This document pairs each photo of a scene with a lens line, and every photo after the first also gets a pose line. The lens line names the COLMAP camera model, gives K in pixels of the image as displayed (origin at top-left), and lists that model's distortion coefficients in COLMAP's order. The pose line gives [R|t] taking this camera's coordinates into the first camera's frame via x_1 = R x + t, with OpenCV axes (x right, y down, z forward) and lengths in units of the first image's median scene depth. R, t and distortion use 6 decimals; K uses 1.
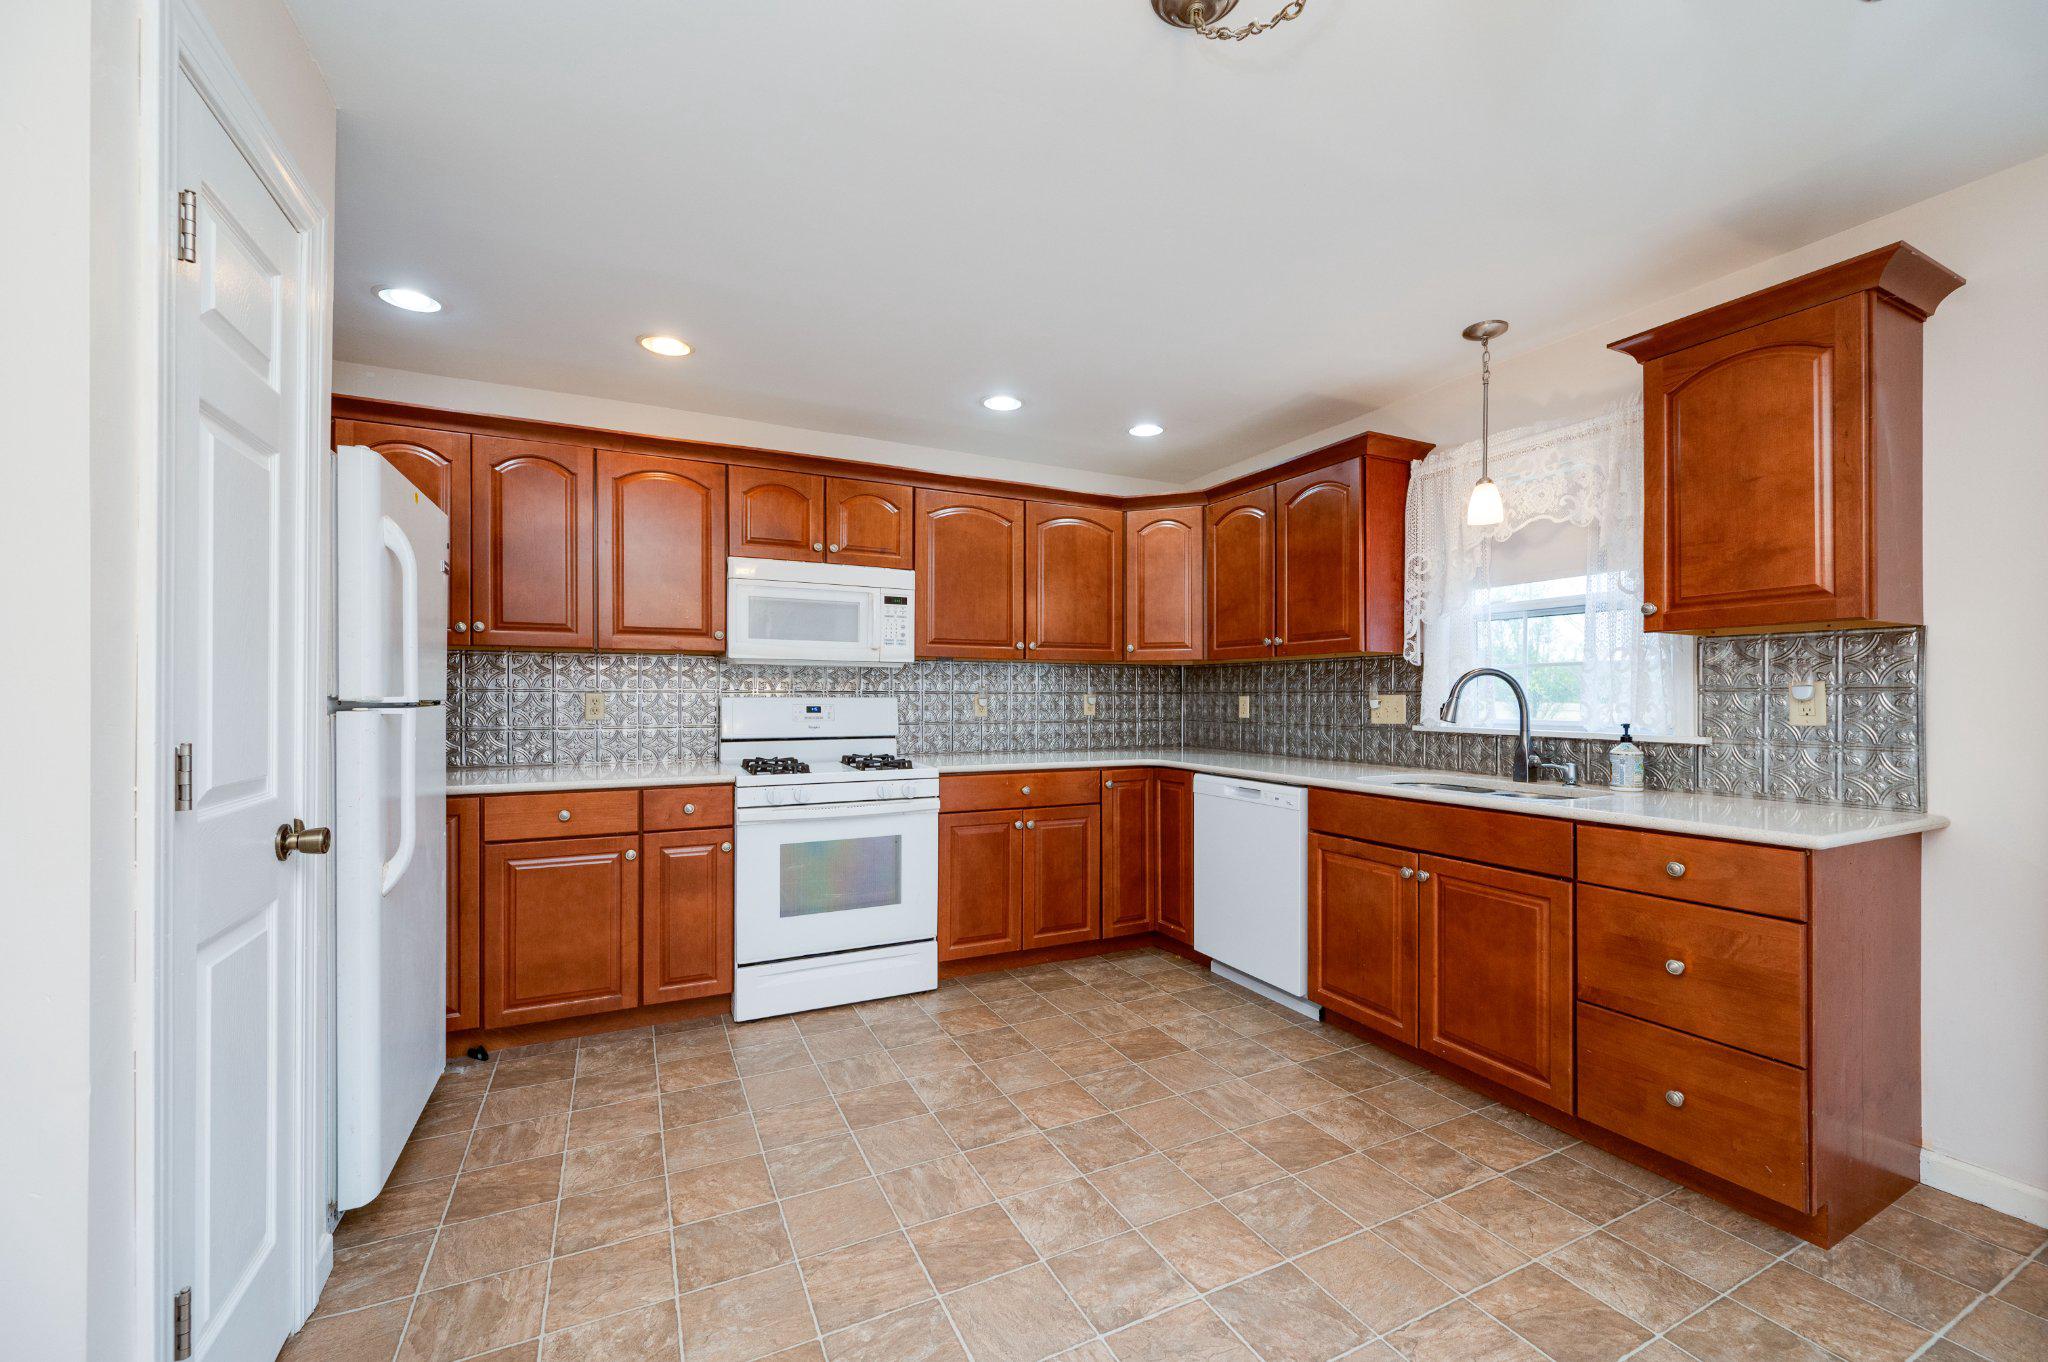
lens RADIAL K [[939.2, 0, 915.4], [0, 939.2, 696.6], [0, 0, 1]] dist [-0.001363, -0.000792]
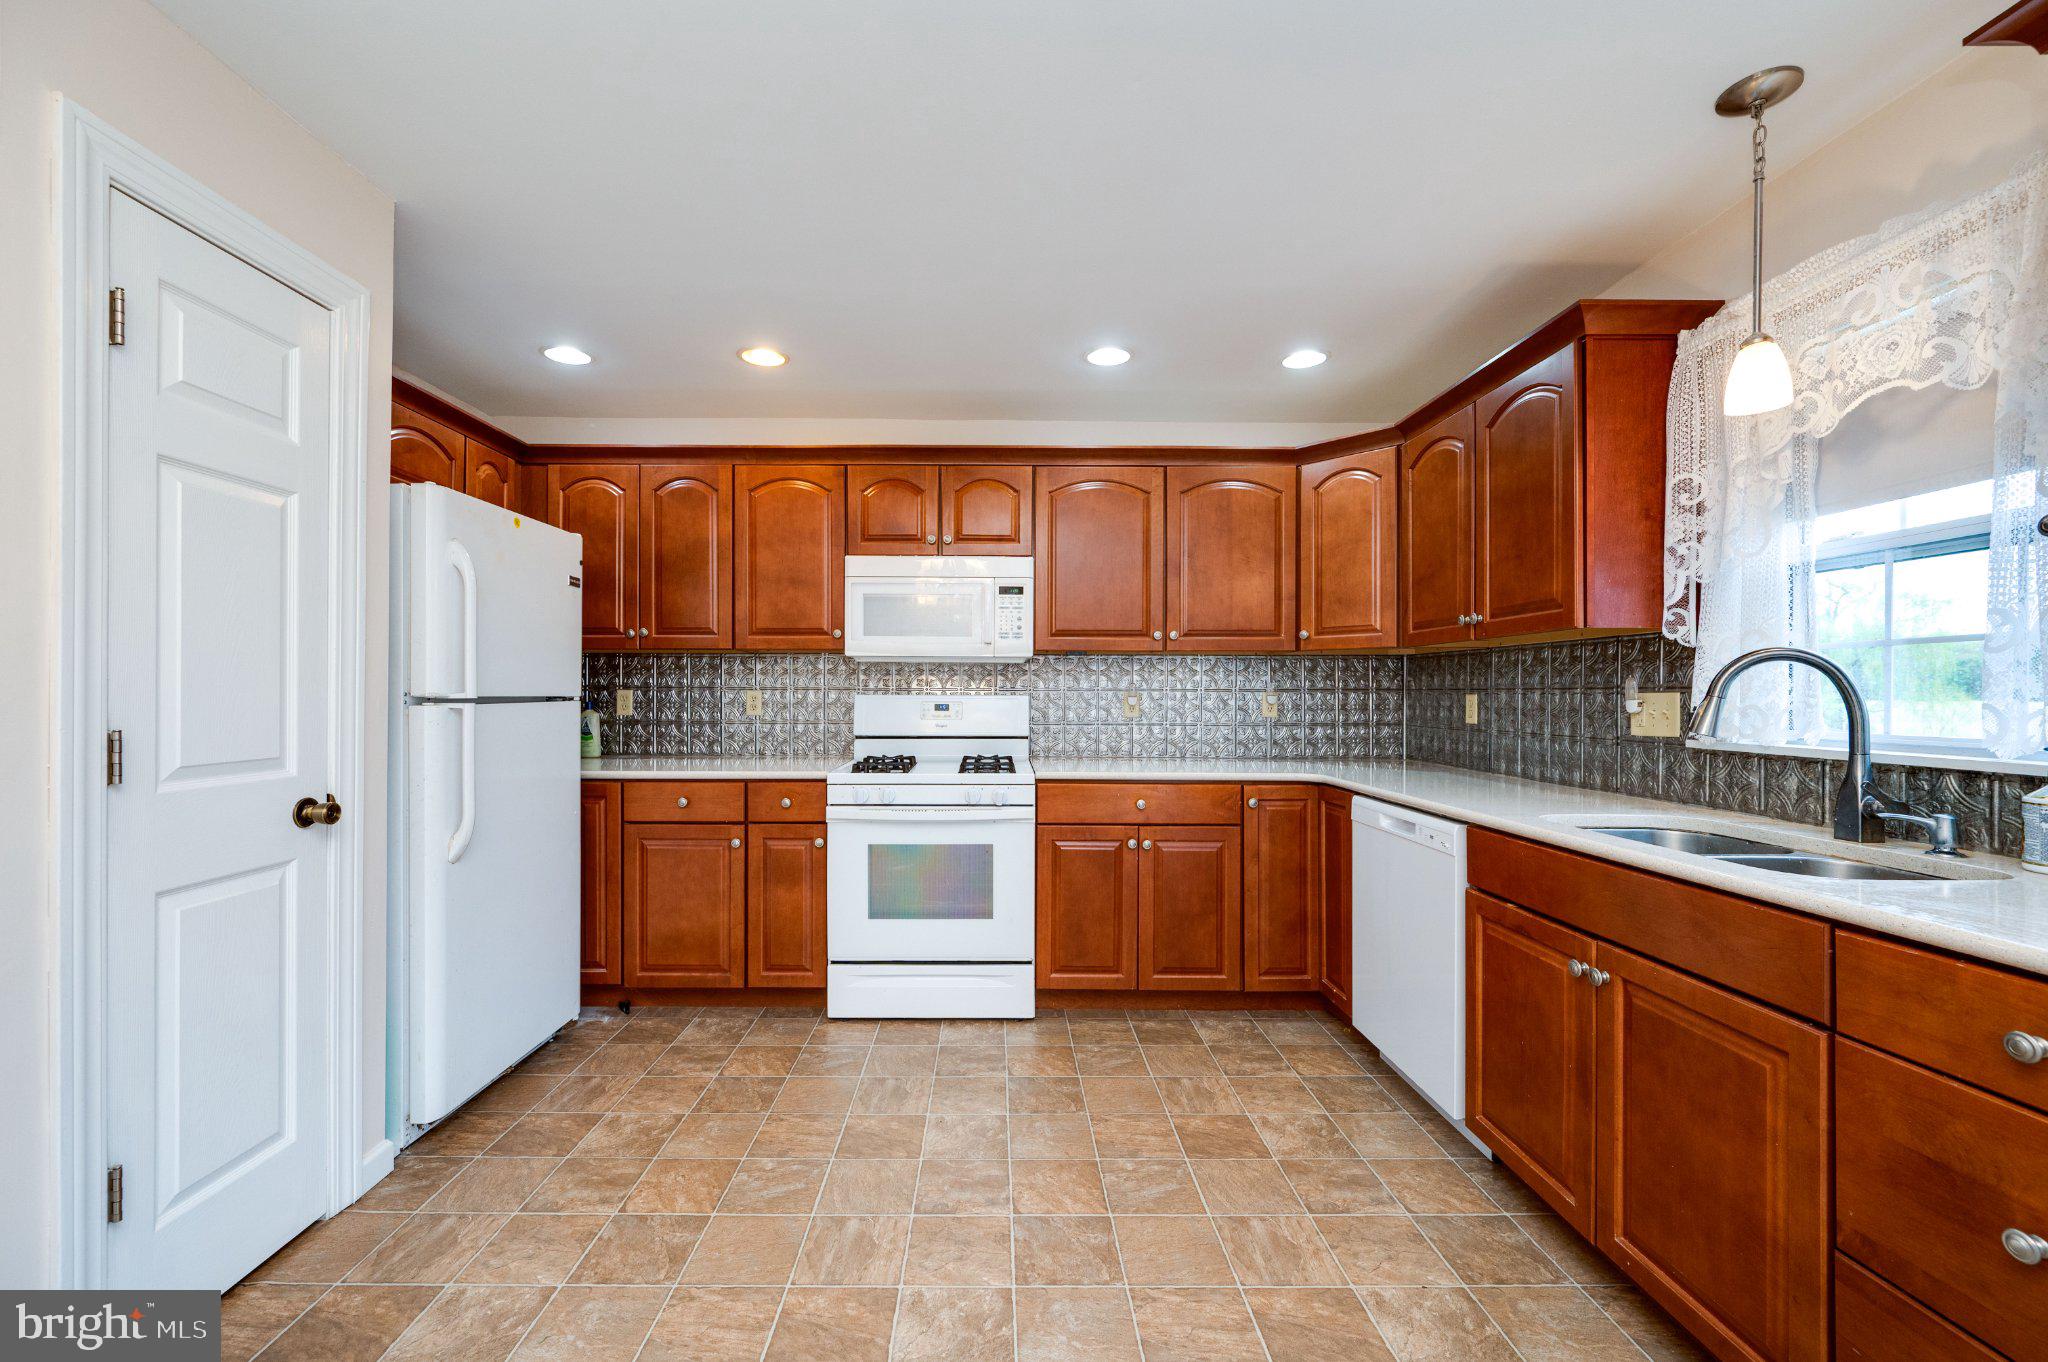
lens RADIAL K [[881.2, 0, 877.7], [0, 881.2, 693.4], [0, 0, 1]] dist [-0.001674, -0.000043]
pose [[0.887534, 0.001105, -0.460741, 0.289339], [-0.001649, 0.999998, -0.000778, 0.000014], [0.460739, 0.001450, 0.887534, 0.186015]]
